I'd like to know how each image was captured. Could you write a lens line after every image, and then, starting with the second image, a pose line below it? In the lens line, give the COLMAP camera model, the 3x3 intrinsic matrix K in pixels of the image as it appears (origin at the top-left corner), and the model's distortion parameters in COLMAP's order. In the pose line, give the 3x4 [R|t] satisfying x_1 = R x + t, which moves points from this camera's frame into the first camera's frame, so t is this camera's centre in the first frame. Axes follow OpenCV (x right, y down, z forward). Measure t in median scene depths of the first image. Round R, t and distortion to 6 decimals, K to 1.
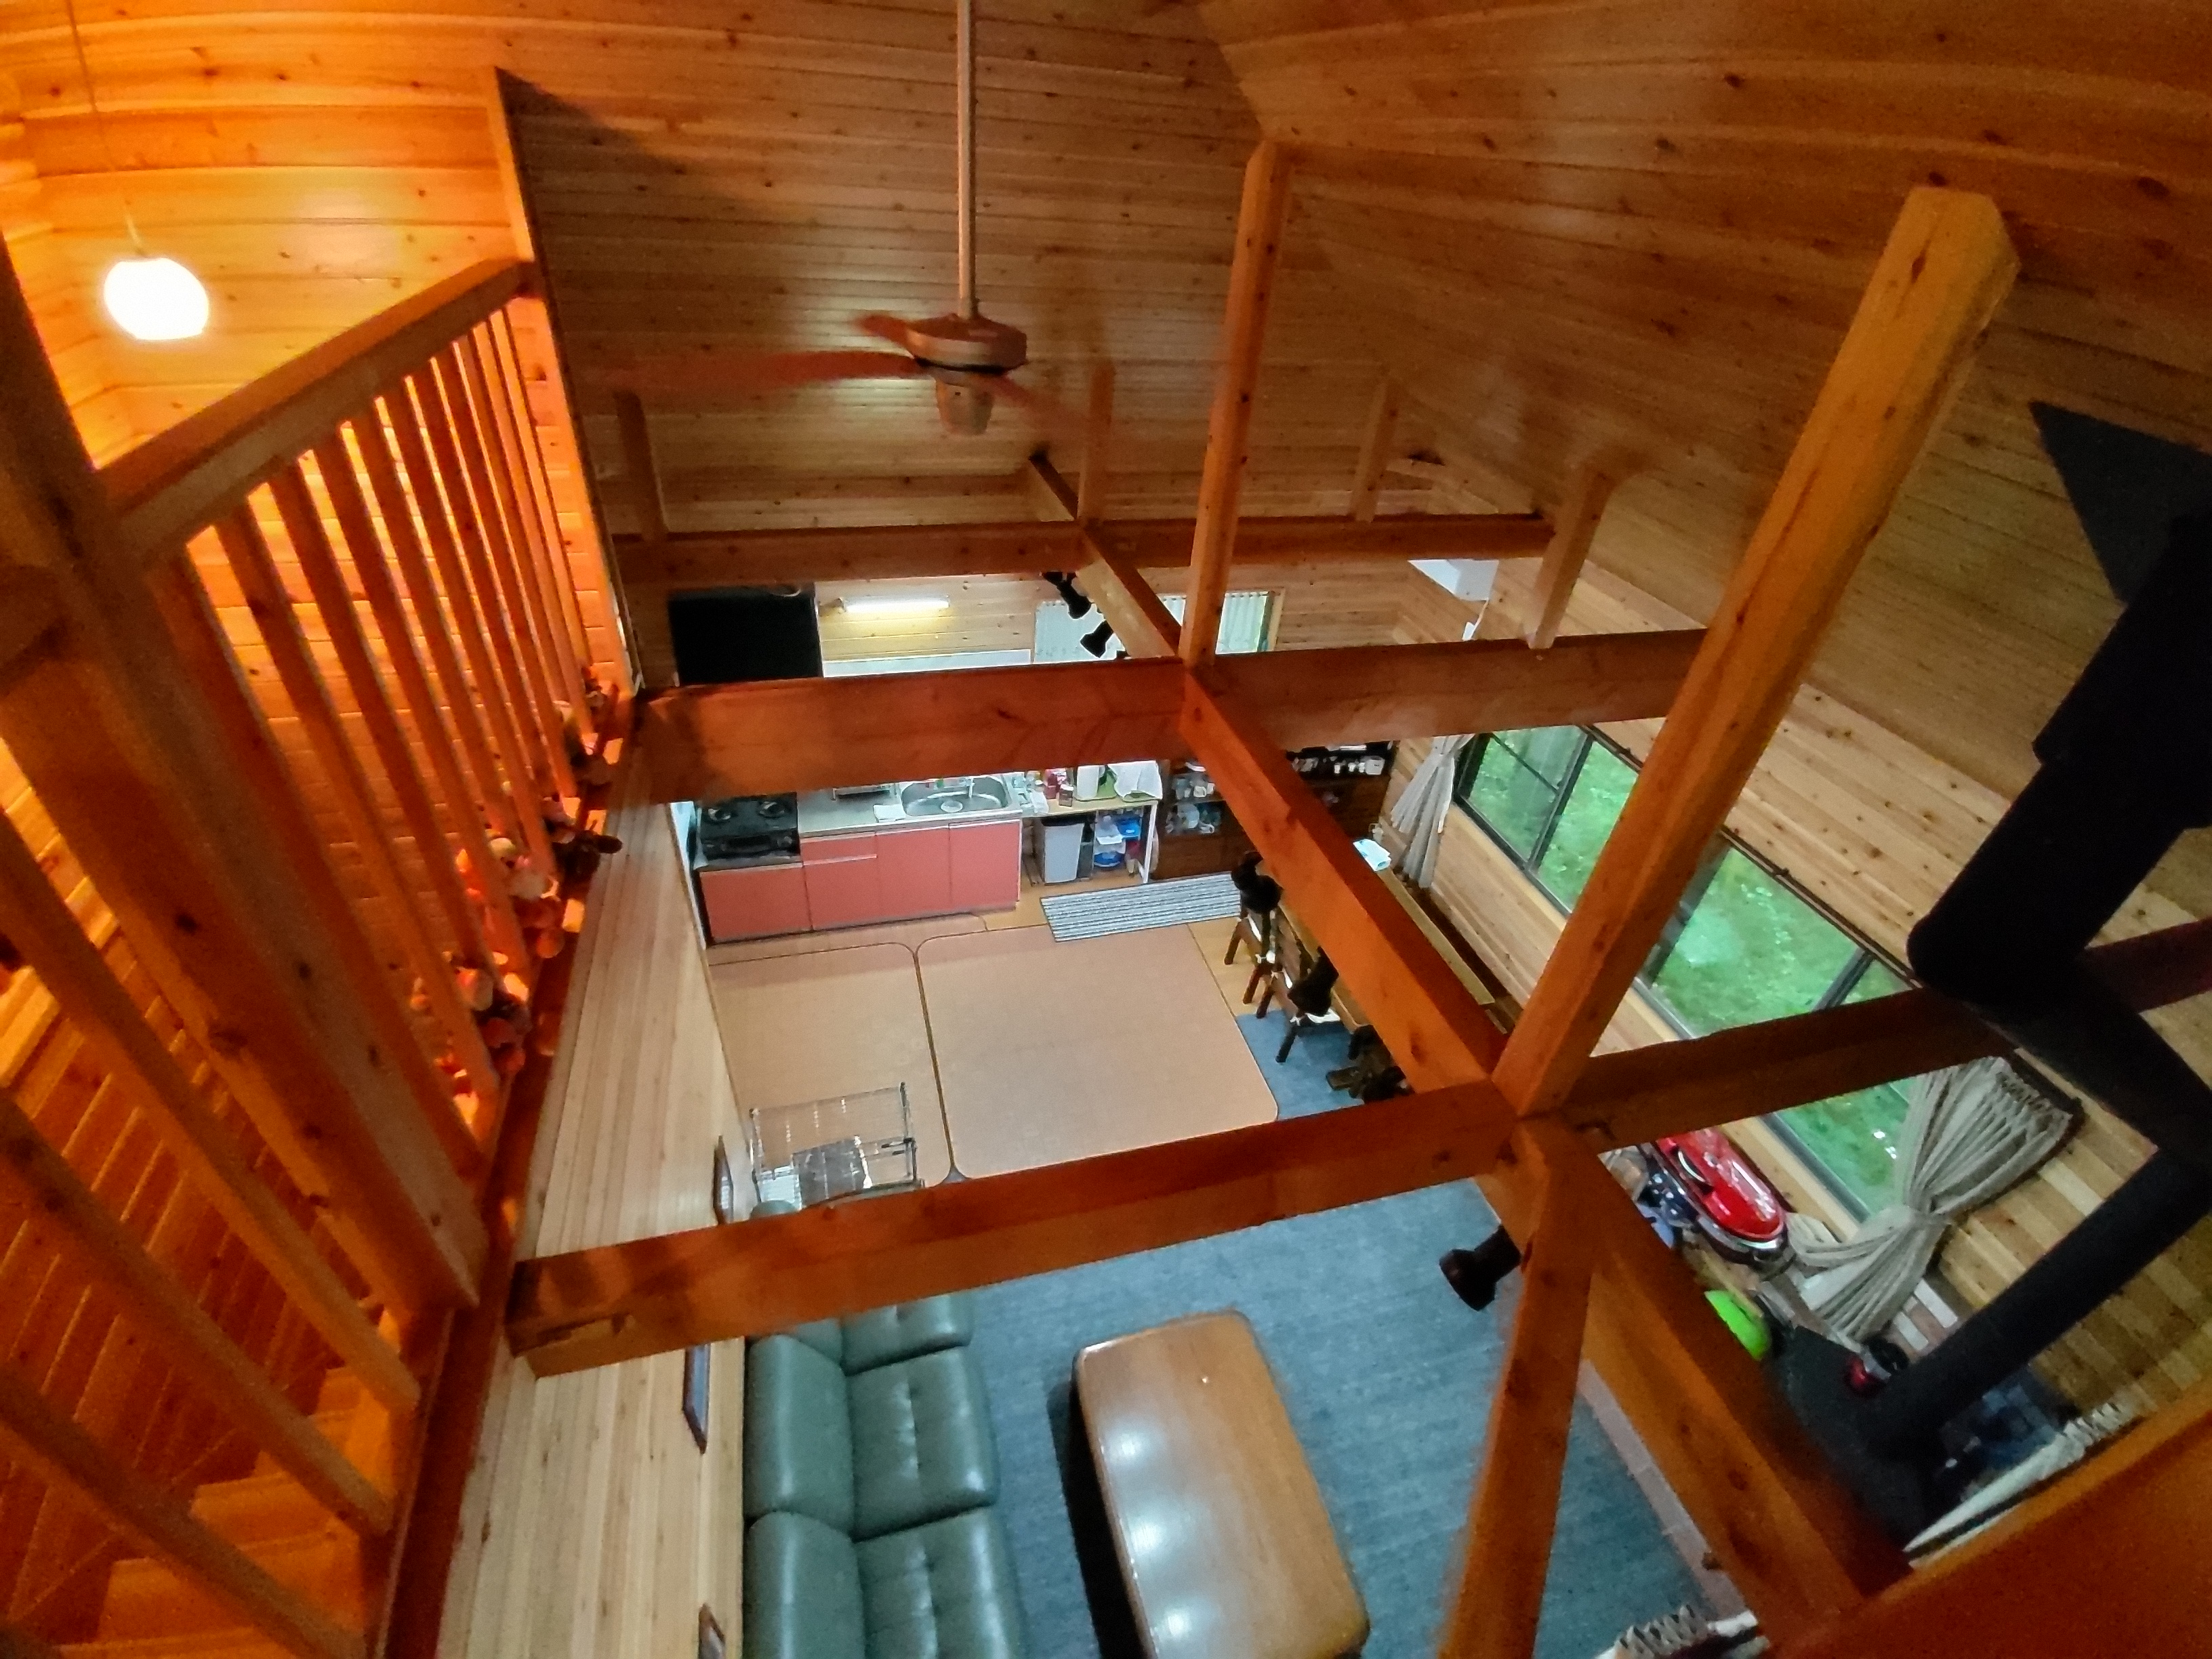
lens RADIAL K [[968.2, 0, 1093.6], [0, 968.2, 836.2], [0, 0, 1]] dist [-0.023799, -0.005088]
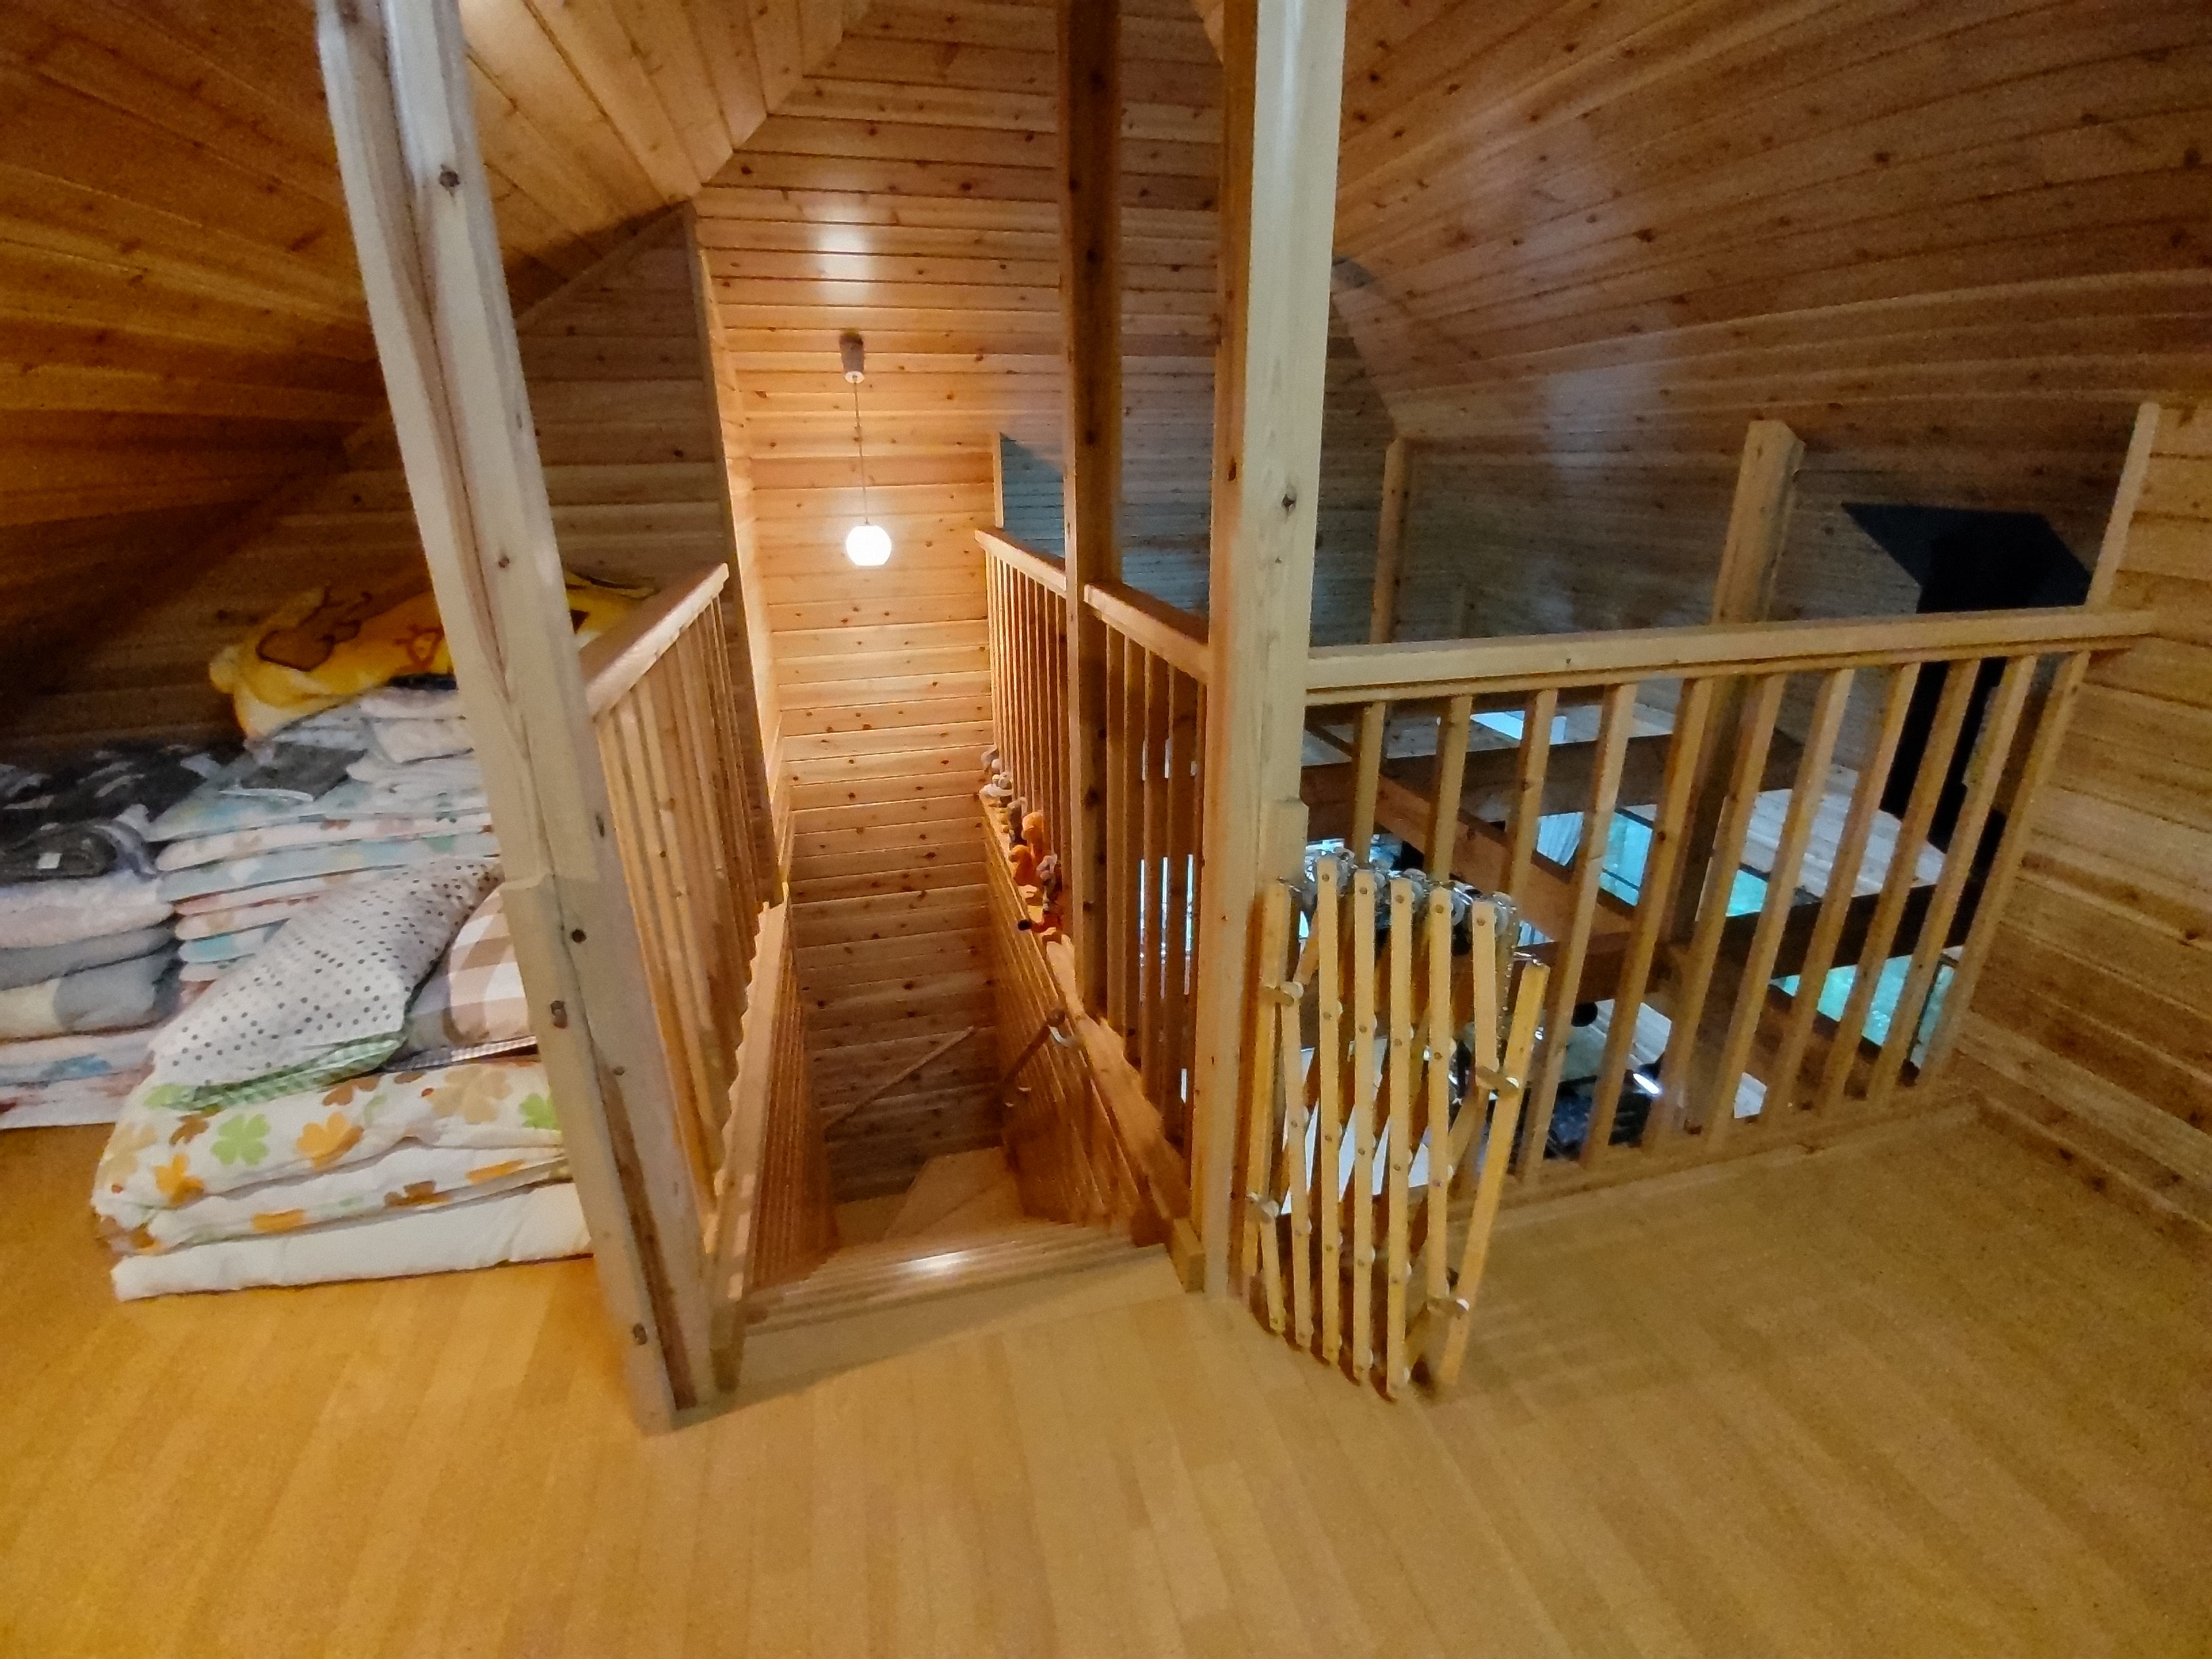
lens RADIAL K [[968.2, 0, 1074.2], [0, 968.2, 829.6], [0, 0, 1]] dist [-0.023799, -0.005088]
pose [[0.995575, -0.059659, -0.072605, -0.391680], [0.038221, 0.962906, -0.267117, 0.476949], [0.085847, 0.263160, 0.960925, -0.647363]]
